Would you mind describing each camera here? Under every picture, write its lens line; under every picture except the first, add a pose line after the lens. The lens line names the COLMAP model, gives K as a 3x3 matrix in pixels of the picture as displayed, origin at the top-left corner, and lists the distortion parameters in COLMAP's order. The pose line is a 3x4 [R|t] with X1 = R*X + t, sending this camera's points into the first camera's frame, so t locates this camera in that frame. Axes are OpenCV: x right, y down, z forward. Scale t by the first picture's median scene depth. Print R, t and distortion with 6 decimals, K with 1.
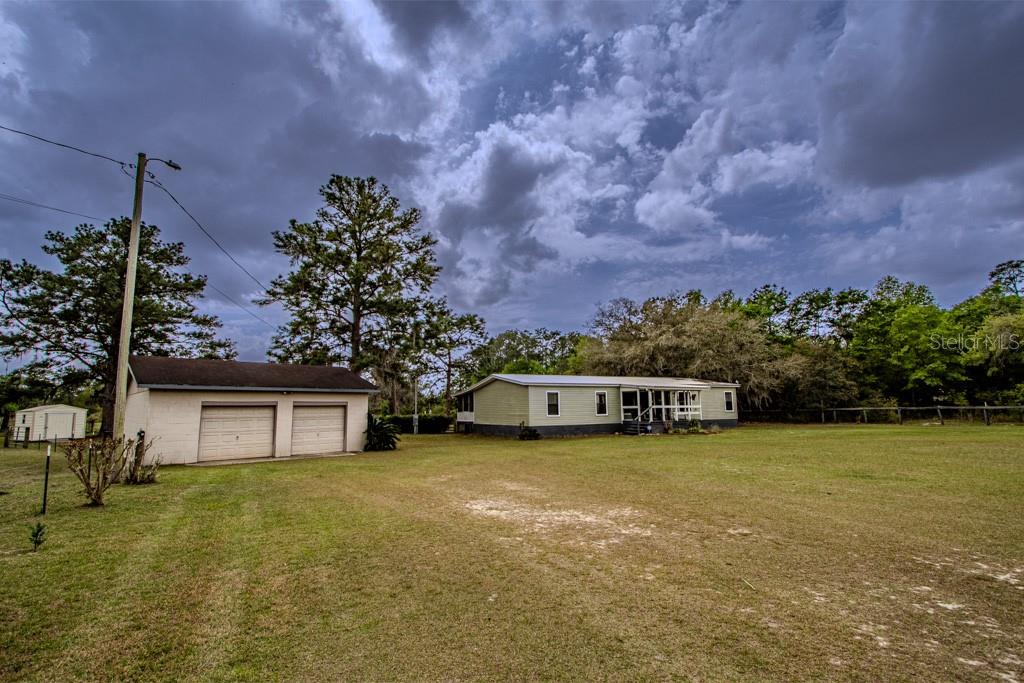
lens RADIAL K [[473.1, 0, 521.2], [0, 473.1, 347.0], [0, 0, 1]] dist [0.014046, -0.000138]
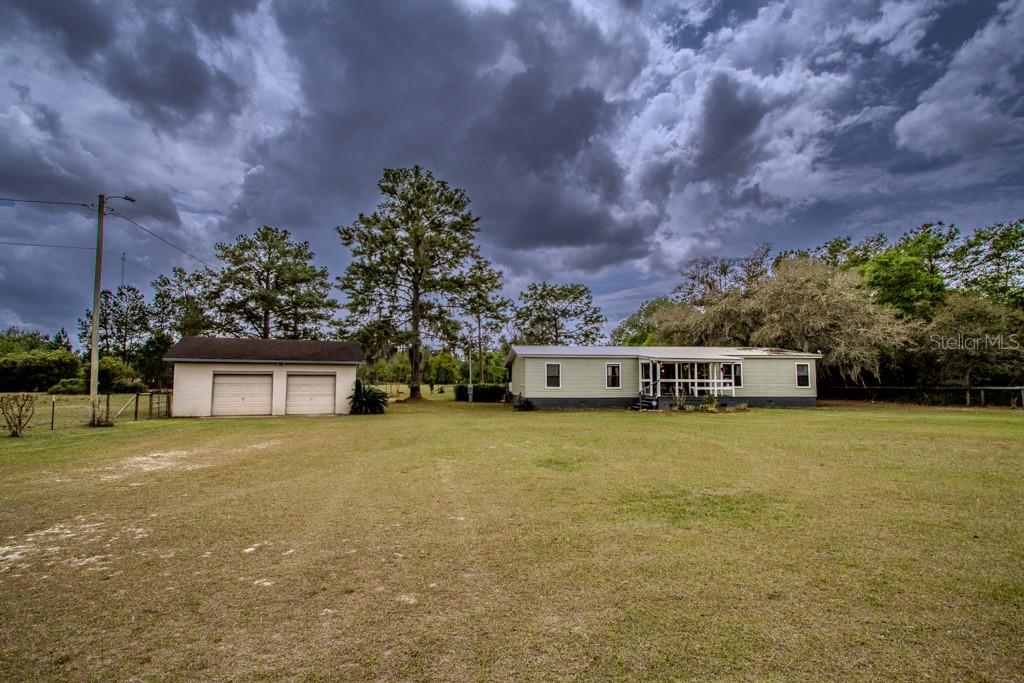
lens RADIAL K [[484.2, 0, 511.3], [0, 484.2, 346.0], [0, 0, 1]] dist [0.023616, -0.000514]
pose [[0.921198, -0.010597, -0.388949, 0.360321], [0.035155, 0.997807, 0.056075, -0.000620], [0.387502, -0.065330, 0.919551, 0.043053]]
